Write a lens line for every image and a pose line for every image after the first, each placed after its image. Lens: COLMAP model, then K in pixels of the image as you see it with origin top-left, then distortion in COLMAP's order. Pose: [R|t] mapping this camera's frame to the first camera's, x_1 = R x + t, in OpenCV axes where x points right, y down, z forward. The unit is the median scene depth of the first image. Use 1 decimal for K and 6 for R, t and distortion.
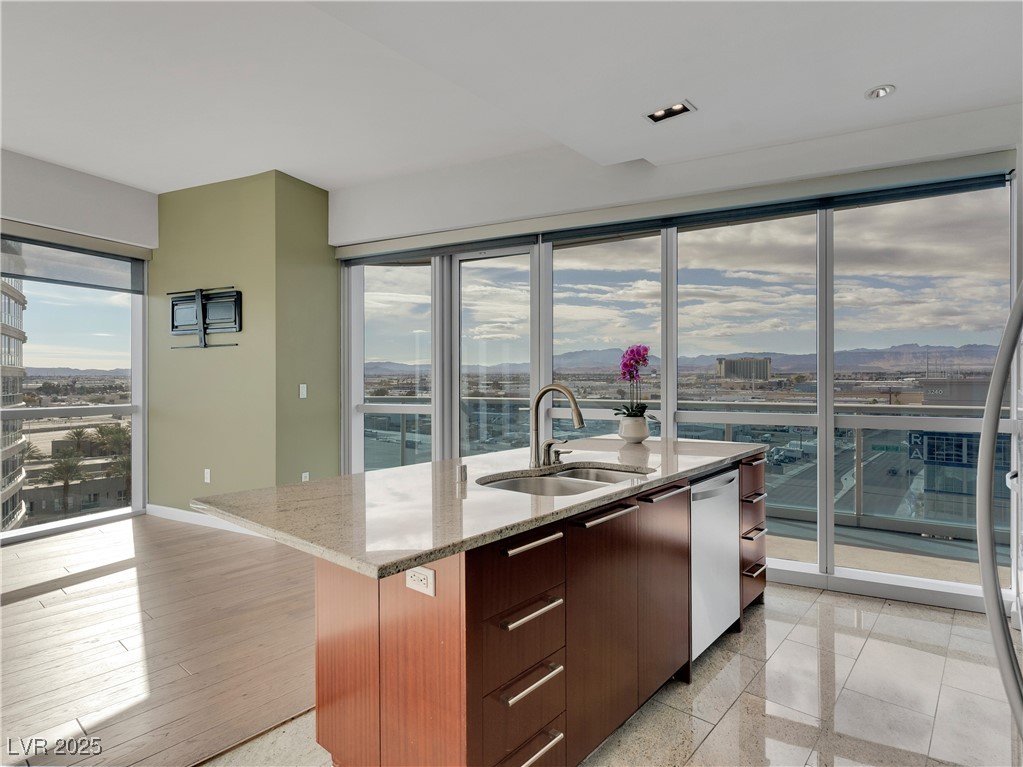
lens RADIAL K [[882.9, 0, 511.5], [0, 882.9, 383.5], [0, 0, 1]] dist [-0.004488, -0.005803]
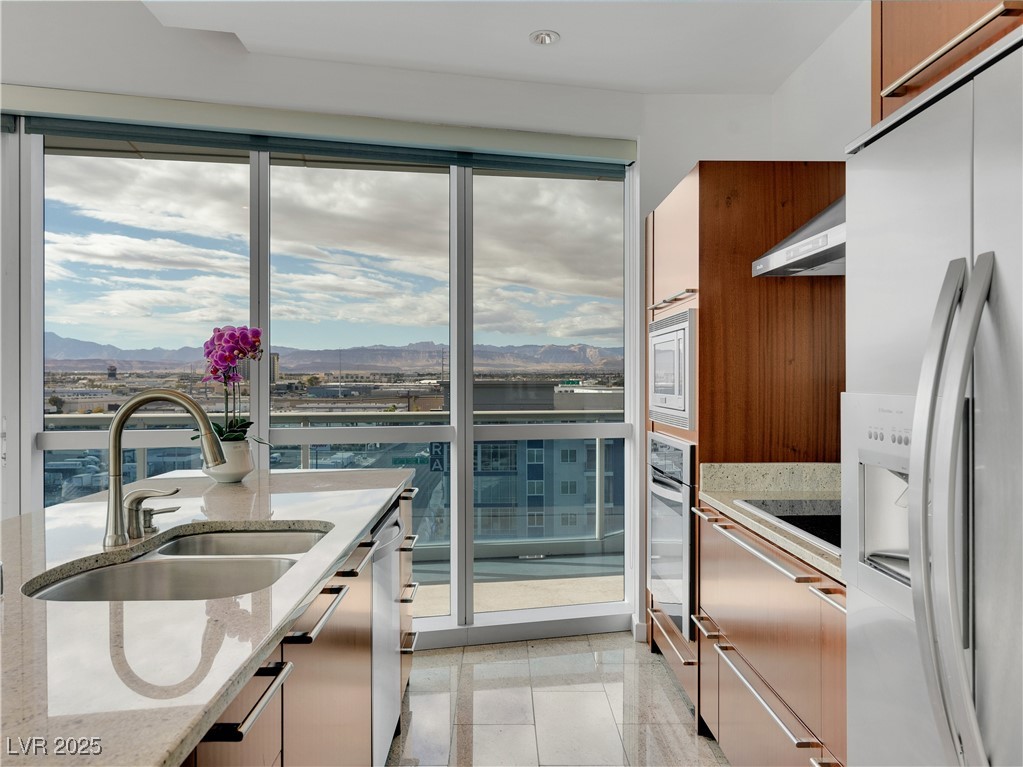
lens RADIAL K [[882.9, 0, 511.5], [0, 882.9, 383.5], [0, 0, 1]] dist [-0.004488, -0.005803]
pose [[0.599743, -0.000733, 0.800192, -0.231715], [0.004855, 0.999985, -0.002723, 0.000012], [-0.800178, 0.005518, 0.599738, 0.444910]]
